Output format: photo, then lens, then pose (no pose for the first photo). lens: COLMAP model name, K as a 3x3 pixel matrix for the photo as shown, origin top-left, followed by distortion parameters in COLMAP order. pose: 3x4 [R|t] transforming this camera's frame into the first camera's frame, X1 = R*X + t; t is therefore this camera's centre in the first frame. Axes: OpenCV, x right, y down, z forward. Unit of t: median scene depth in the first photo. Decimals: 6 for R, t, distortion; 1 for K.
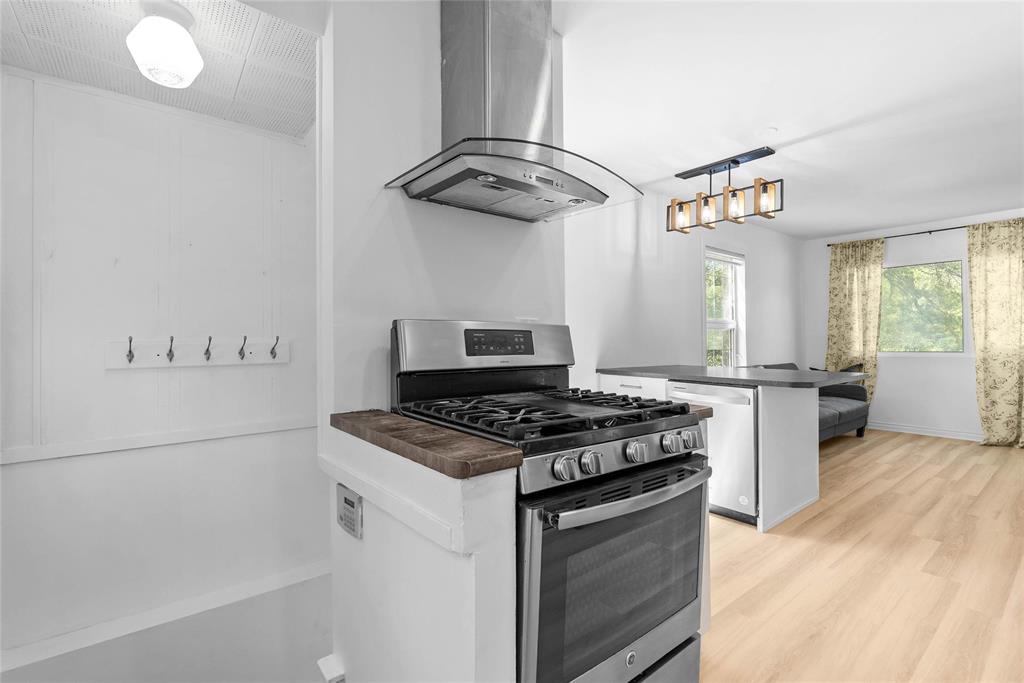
lens RADIAL K [[472.2, 0, 511.9], [0, 472.2, 336.4], [0, 0, 1]] dist [0.002582, 0.000502]
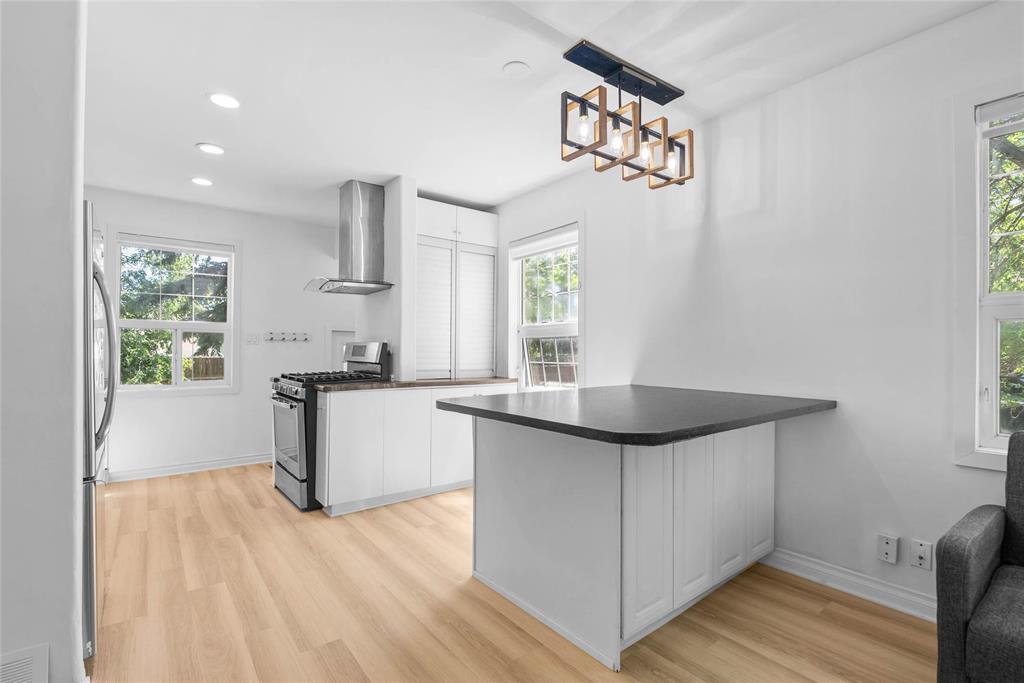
lens RADIAL K [[472.2, 0, 512.9], [0, 472.2, 344.1], [0, 0, 1]] dist [0.002582, 0.000502]
pose [[-0.019186, -0.010068, -0.999765, 1.528265], [0.001415, 0.999948, -0.010097, 0.009707], [0.999815, -0.001608, -0.019171, 1.203835]]
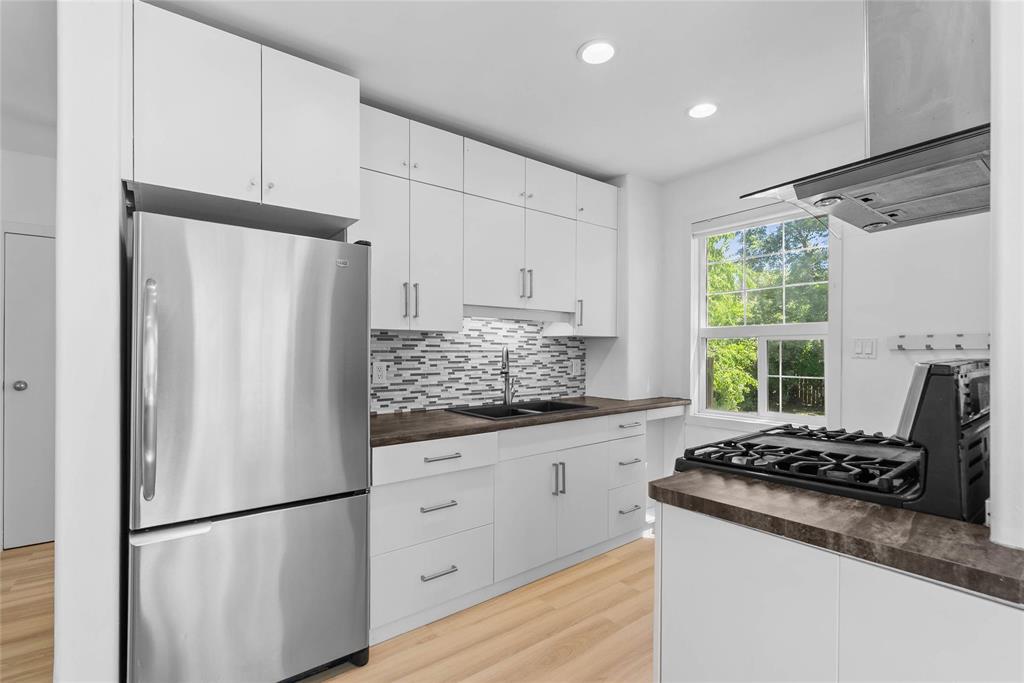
lens RADIAL K [[472.2, 0, 510.2], [0, 472.2, 347.9], [0, 0, 1]] dist [0.002582, 0.000502]
pose [[-0.999526, -0.000484, 0.030795, 0.432583], [-0.000838, 0.999934, -0.011473, -0.019595], [-0.030788, -0.011493, -0.999460, 1.165638]]
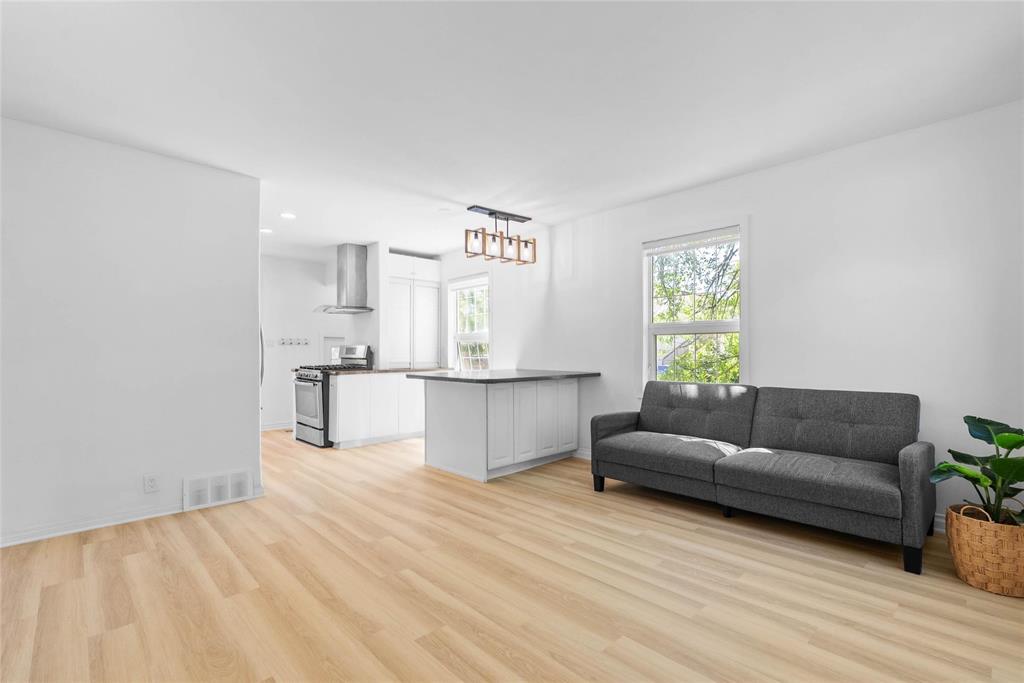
lens RADIAL K [[472.2, 0, 514.5], [0, 472.2, 345.3], [0, 0, 1]] dist [0.002582, 0.000502]
pose [[0.079247, -0.006024, -0.996837, 2.456878], [0.009561, 0.999940, -0.005283, 0.007762], [0.996809, -0.009112, 0.079300, 1.312081]]
